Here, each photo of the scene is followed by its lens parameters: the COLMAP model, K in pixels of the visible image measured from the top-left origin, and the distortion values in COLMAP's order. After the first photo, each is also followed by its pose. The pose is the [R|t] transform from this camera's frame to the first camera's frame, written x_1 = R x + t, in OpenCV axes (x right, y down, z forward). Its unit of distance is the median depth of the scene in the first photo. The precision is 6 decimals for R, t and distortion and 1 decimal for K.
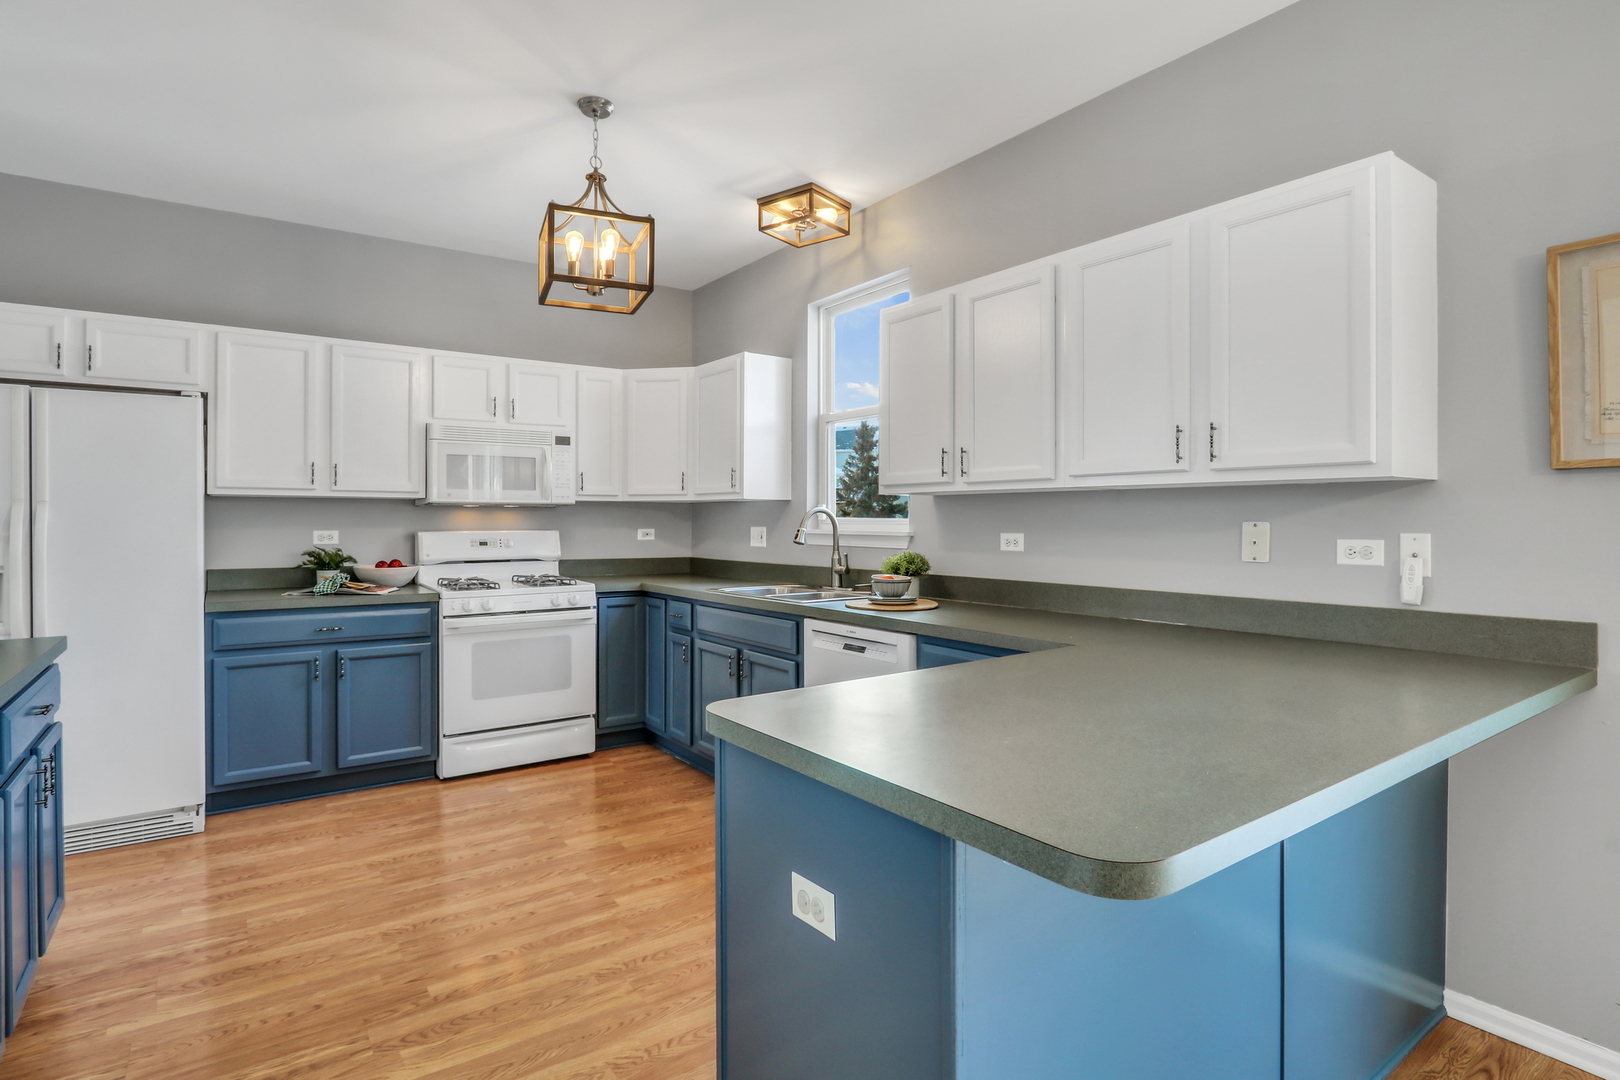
lens RADIAL K [[833.3, 0, 806.6], [0, 833.3, 516.6], [0, 0, 1]] dist [-0.031558, 0.000165]
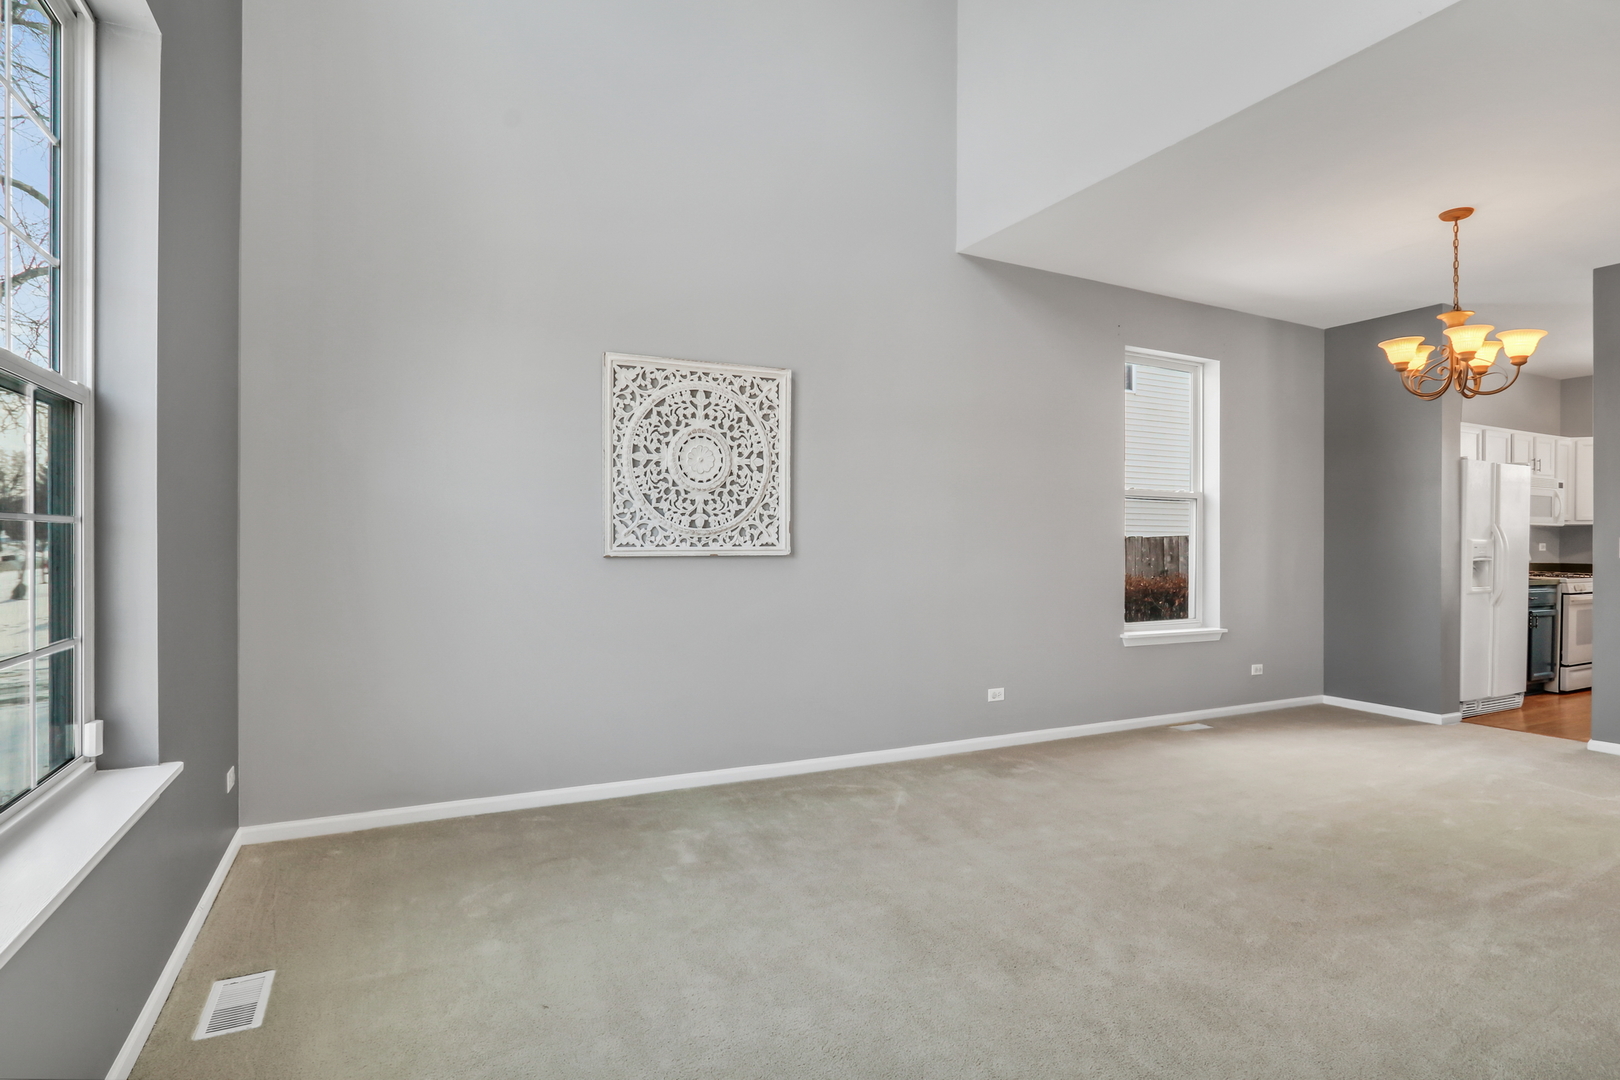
lens RADIAL K [[822.2, 0, 805.7], [0, 822.2, 550.2], [0, 0, 1]] dist [-0.016001, 0.000063]
pose [[0.988837, 0.002024, -0.148987, -1.705084], [-0.000598, 0.999954, 0.009615, 0.018763], [0.149000, -0.009419, 0.988792, -0.831573]]
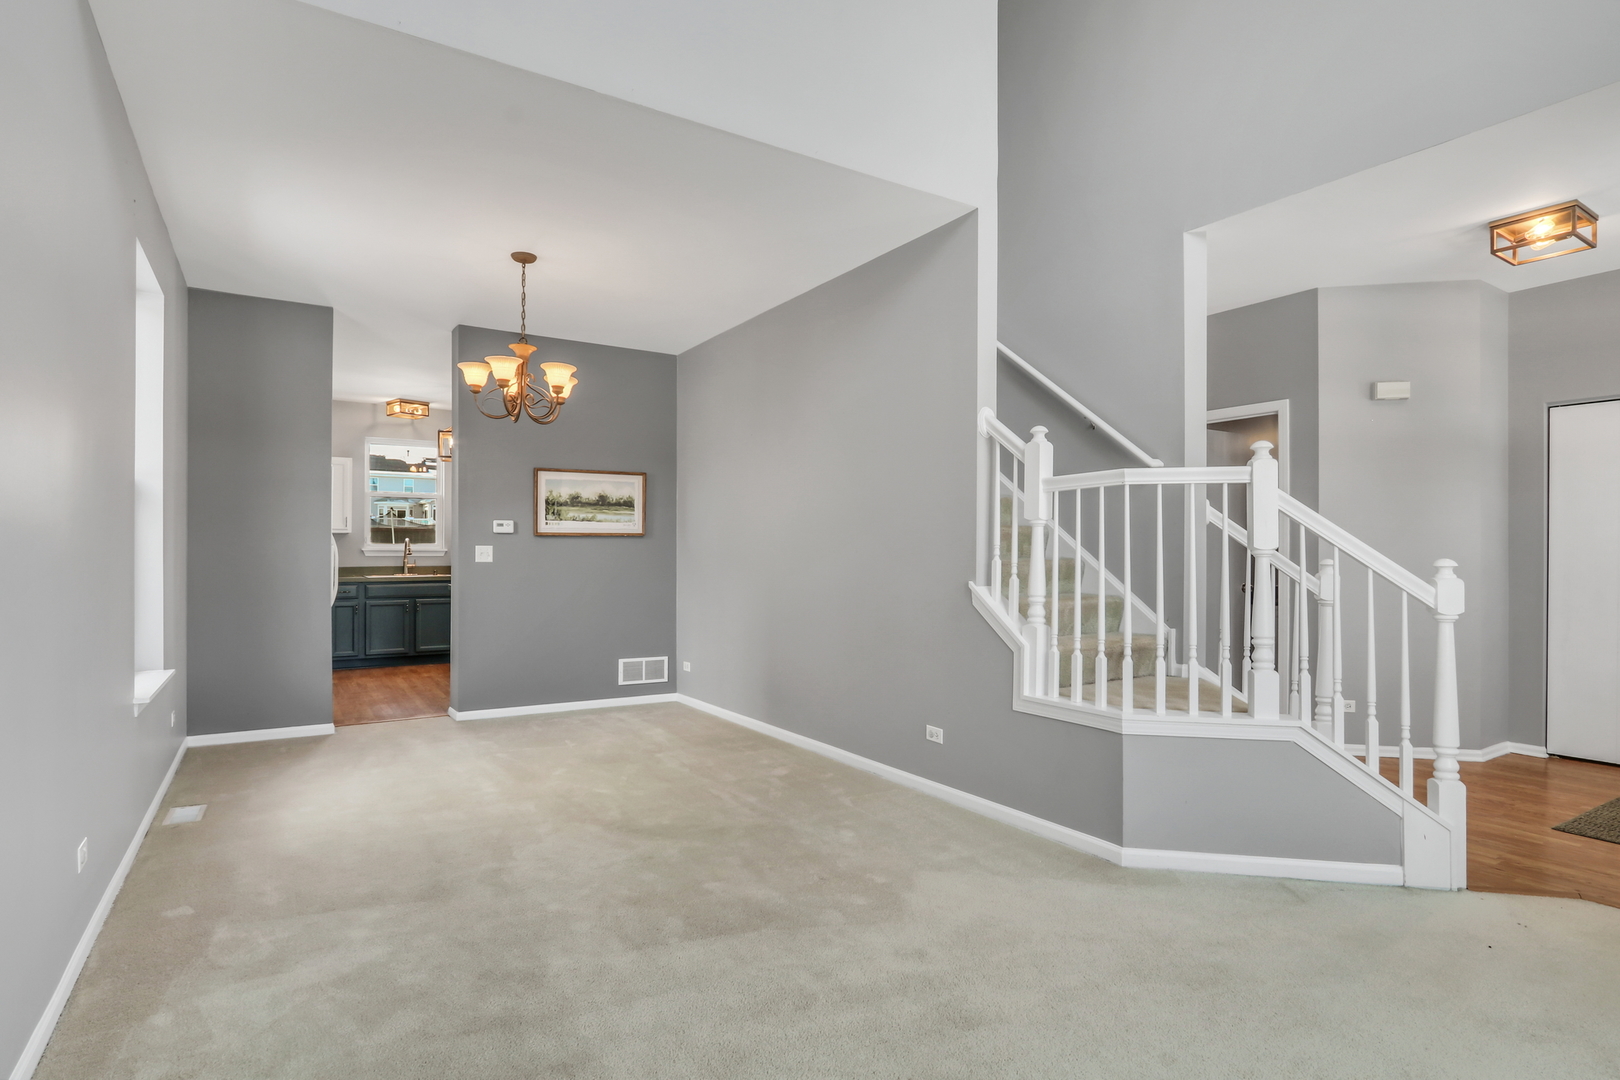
lens RADIAL K [[822.2, 0, 805.7], [0, 822.2, 550.2], [0, 0, 1]] dist [-0.016001, 0.000063]
pose [[0.043727, 0.002215, 0.999041, -2.165638], [-0.007568, 0.999970, -0.001886, 0.016497], [-0.999015, -0.007479, 0.043743, -0.172967]]
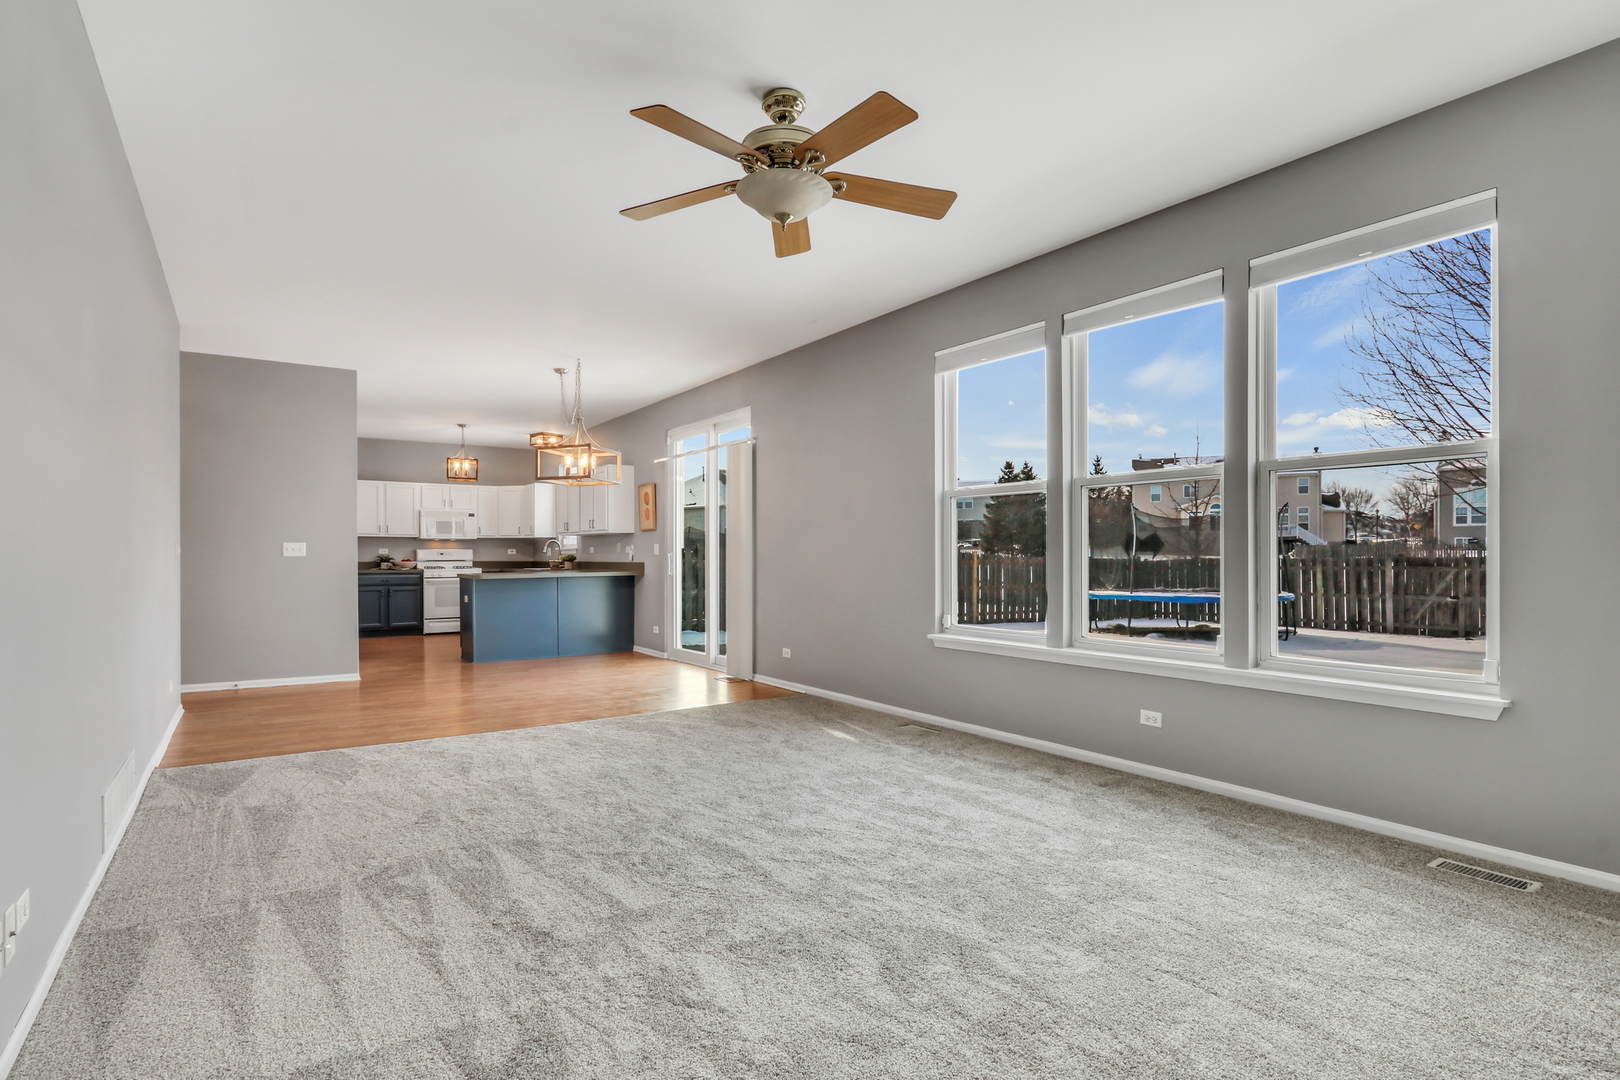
lens RADIAL K [[822.2, 0, 805.7], [0, 822.2, 550.2], [0, 0, 1]] dist [-0.016001, 0.000063]
pose [[0.999738, -0.004386, -0.022470, 0.965206], [0.004383, 0.999990, -0.000197, 0.029716], [0.022471, 0.000098, 0.999747, -1.848892]]
